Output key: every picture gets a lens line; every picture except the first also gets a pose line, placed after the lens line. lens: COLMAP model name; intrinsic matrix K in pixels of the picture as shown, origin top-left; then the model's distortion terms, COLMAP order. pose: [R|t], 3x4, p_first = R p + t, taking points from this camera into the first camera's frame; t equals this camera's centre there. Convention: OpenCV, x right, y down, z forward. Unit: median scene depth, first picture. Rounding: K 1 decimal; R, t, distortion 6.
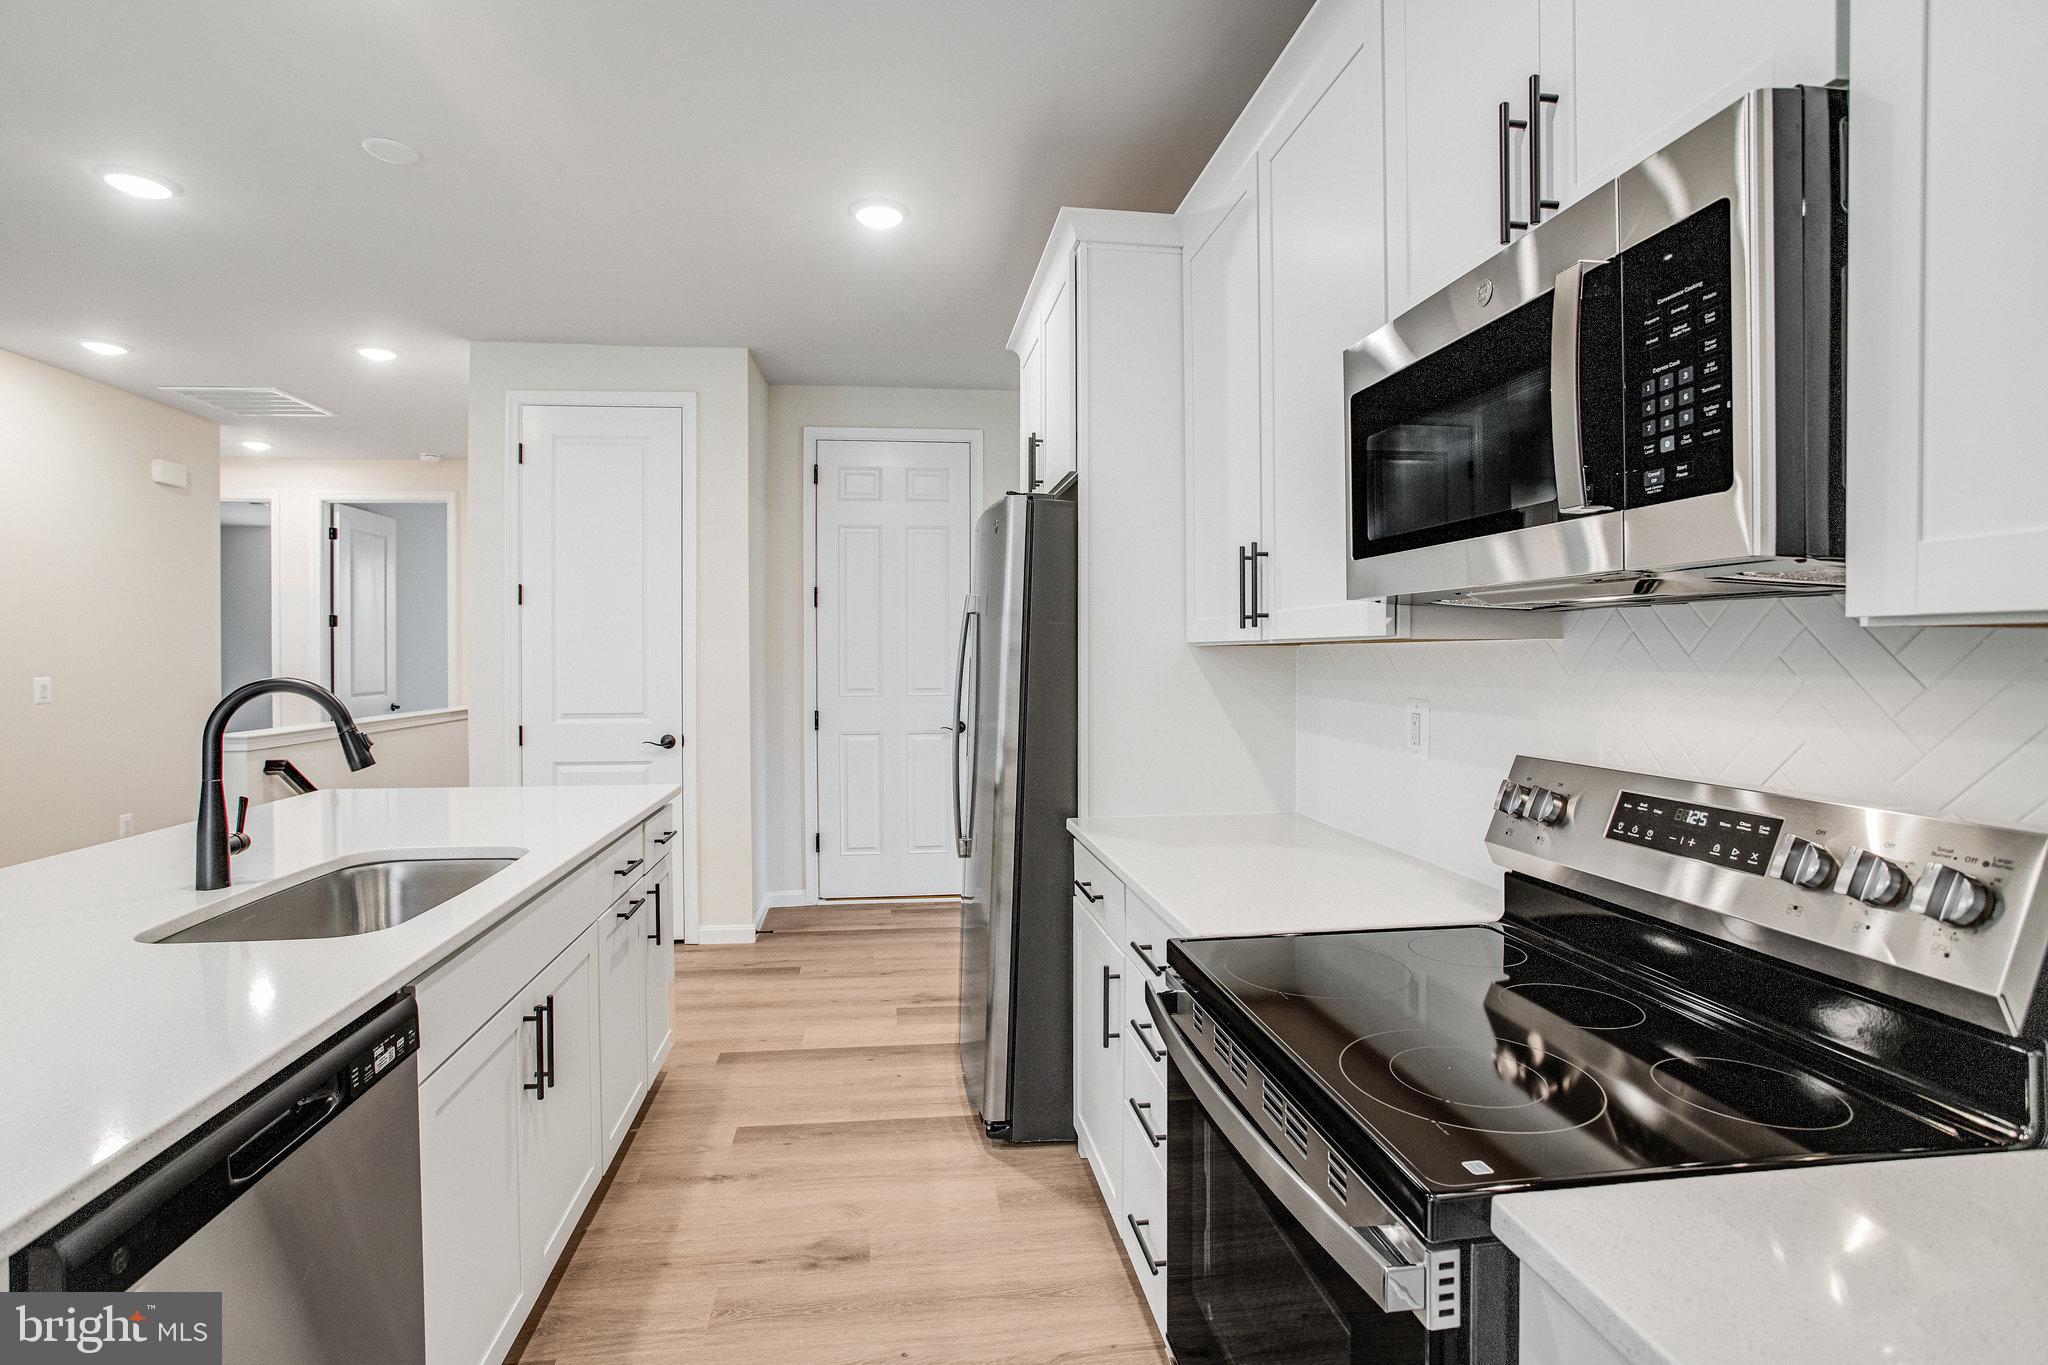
lens RADIAL K [[1003.5, 0, 1006.8], [0, 1003.5, 670.1], [0, 0, 1]] dist [0.000531, 0.000111]
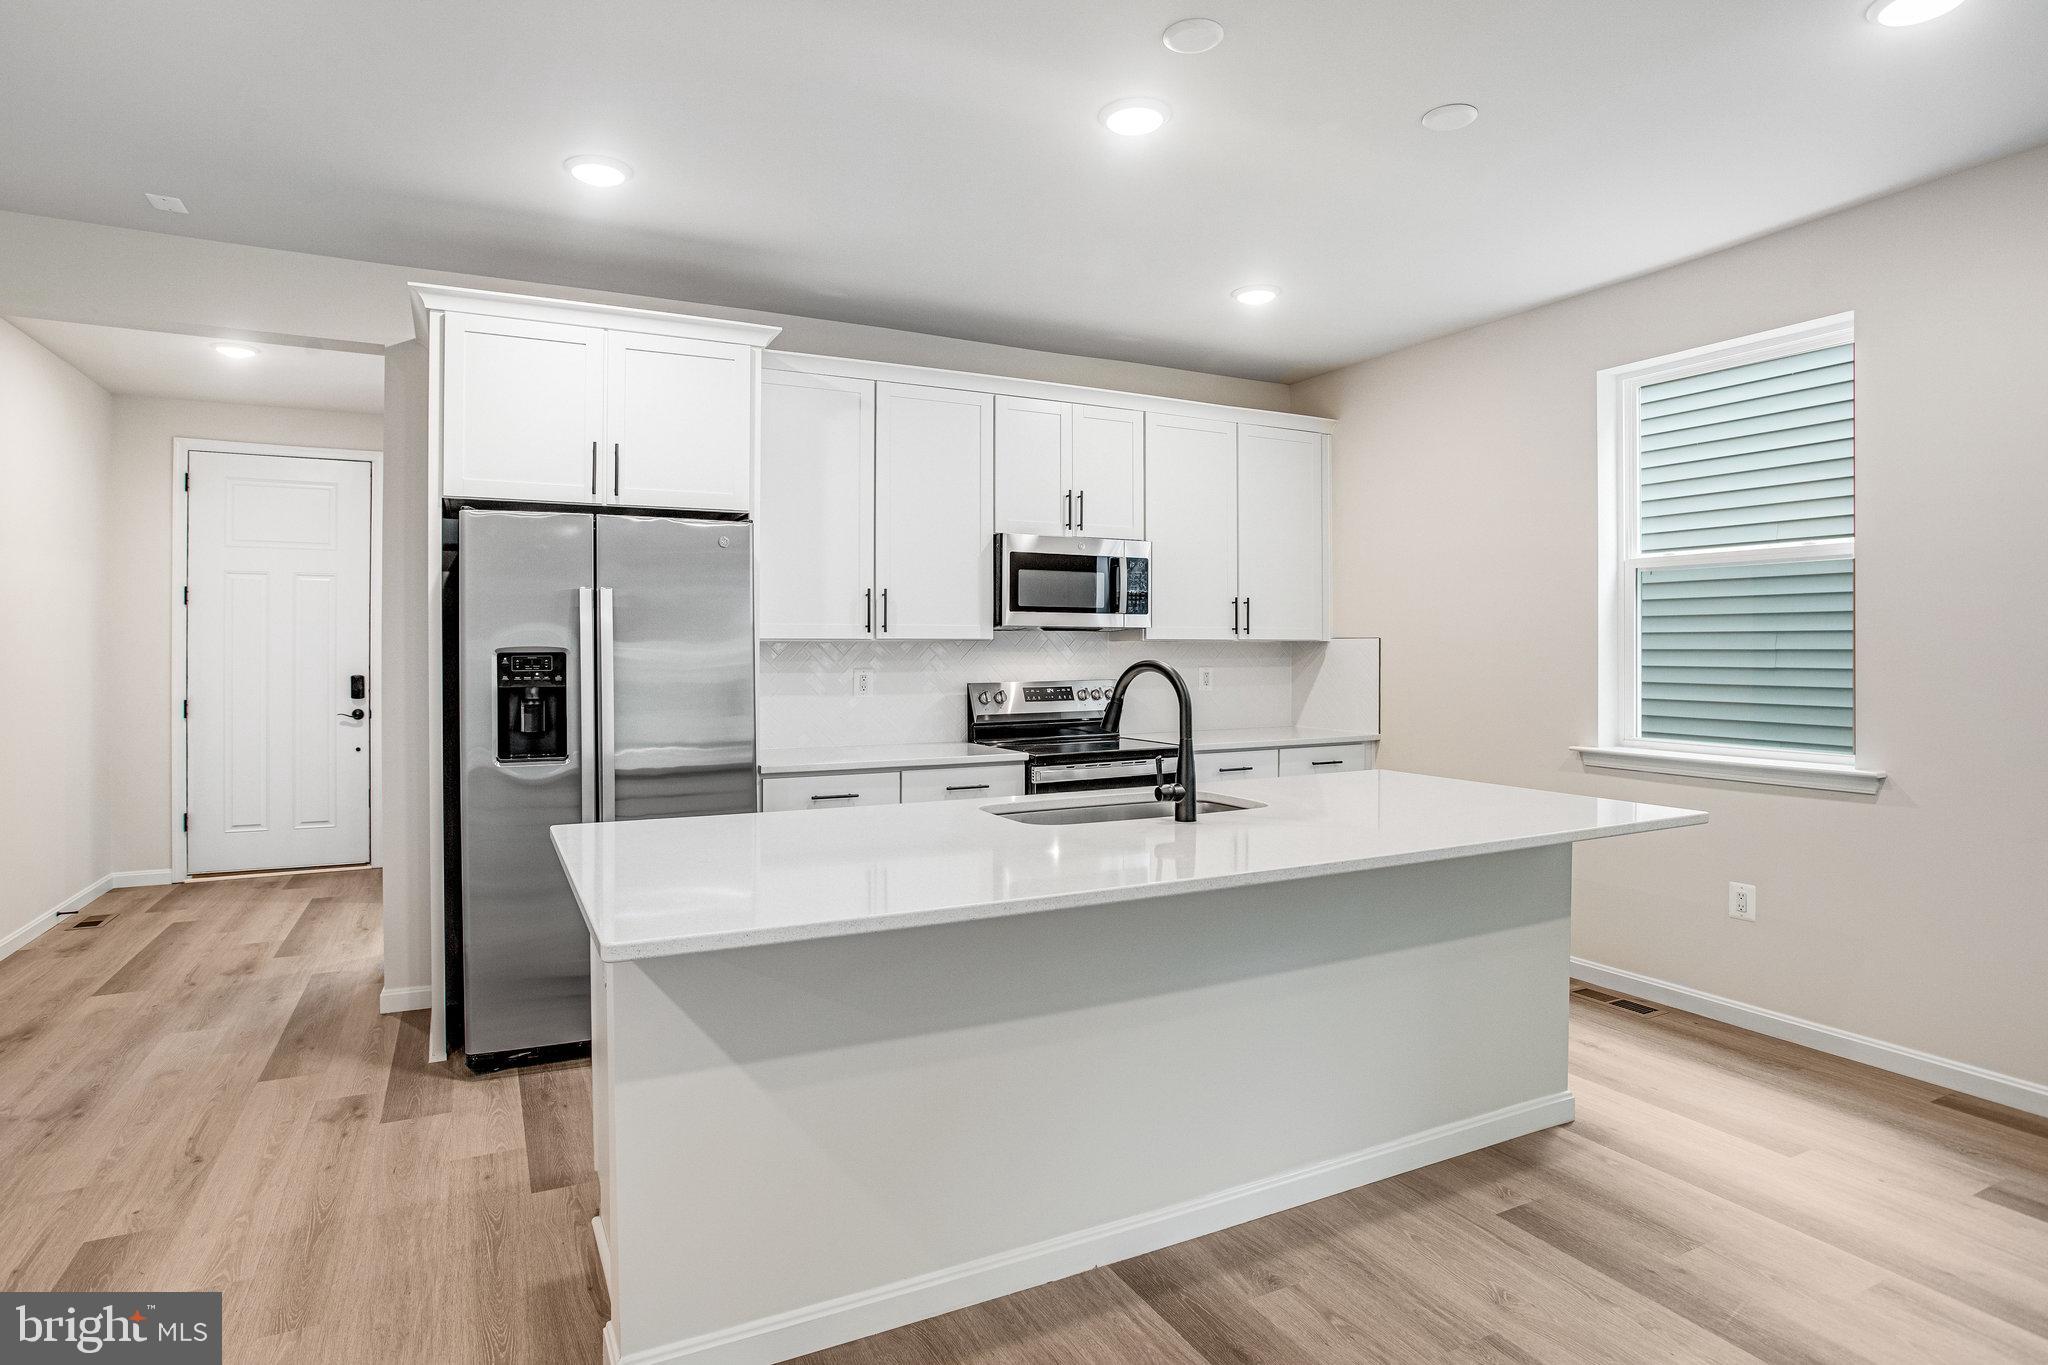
lens RADIAL K [[1043.7, 0, 1023.1], [0, 1043.7, 665.8], [0, 0, 1]] dist [-0.044756, 0.007862]
pose [[-0.347772, -0.010839, 0.937516, -2.233620], [0.018892, 0.999649, 0.018566, -0.014725], [-0.937389, 0.024169, -0.347446, 1.849286]]
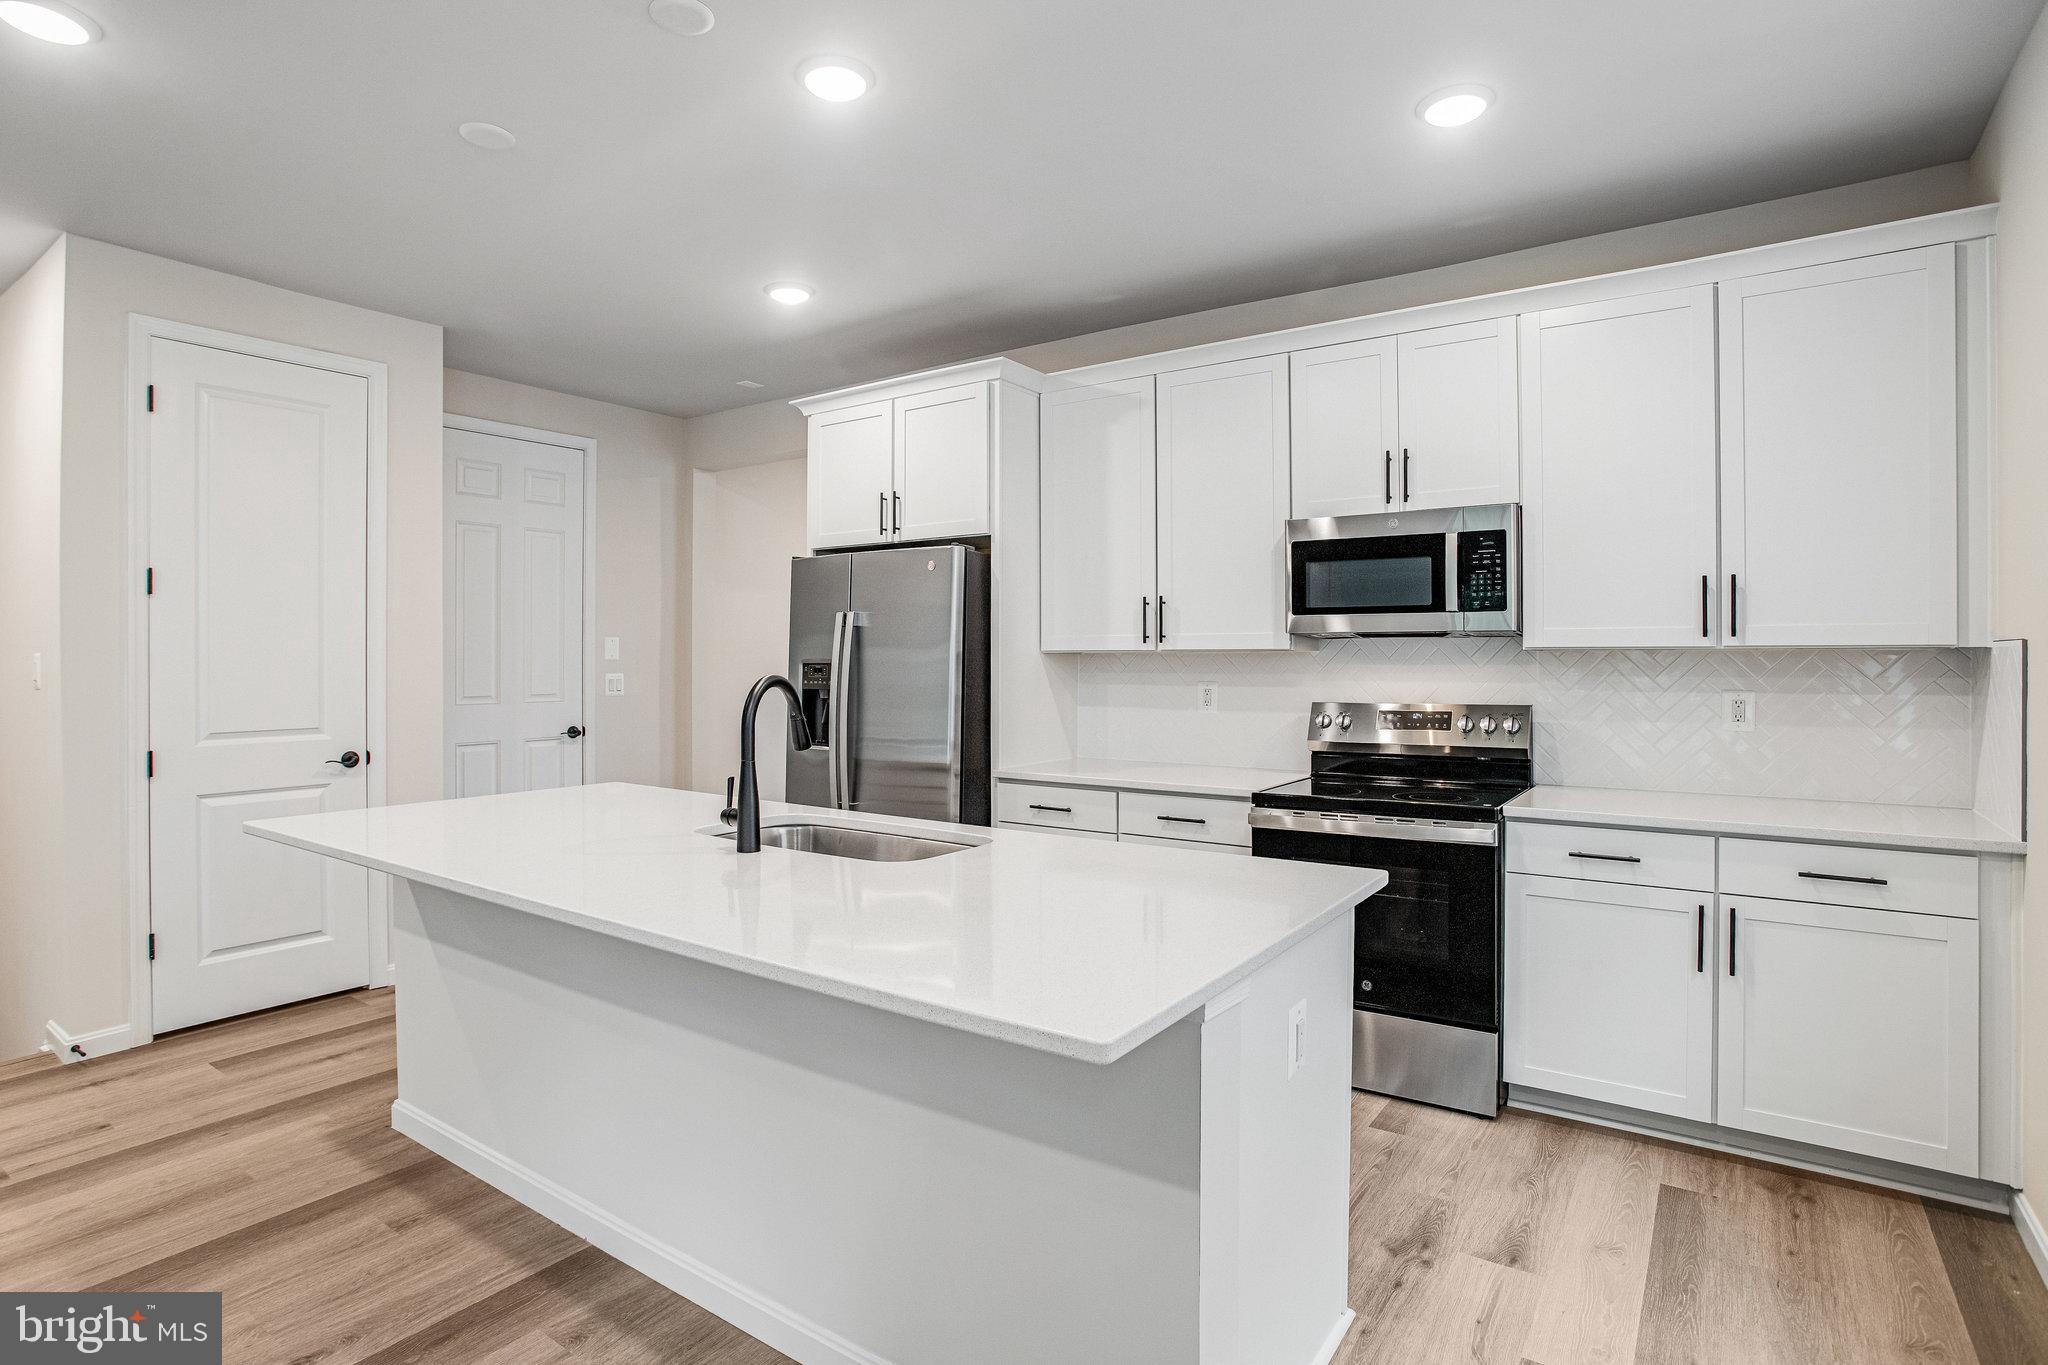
lens RADIAL K [[1043.7, 0, 1032.8], [0, 1043.7, 661.4], [0, 0, 1]] dist [-0.044756, 0.007862]
pose [[0.650766, 0.001682, 0.759276, -1.708679], [0.011202, 0.999867, -0.011816, 0.011302], [-0.759195, 0.016195, 0.650661, -0.055853]]
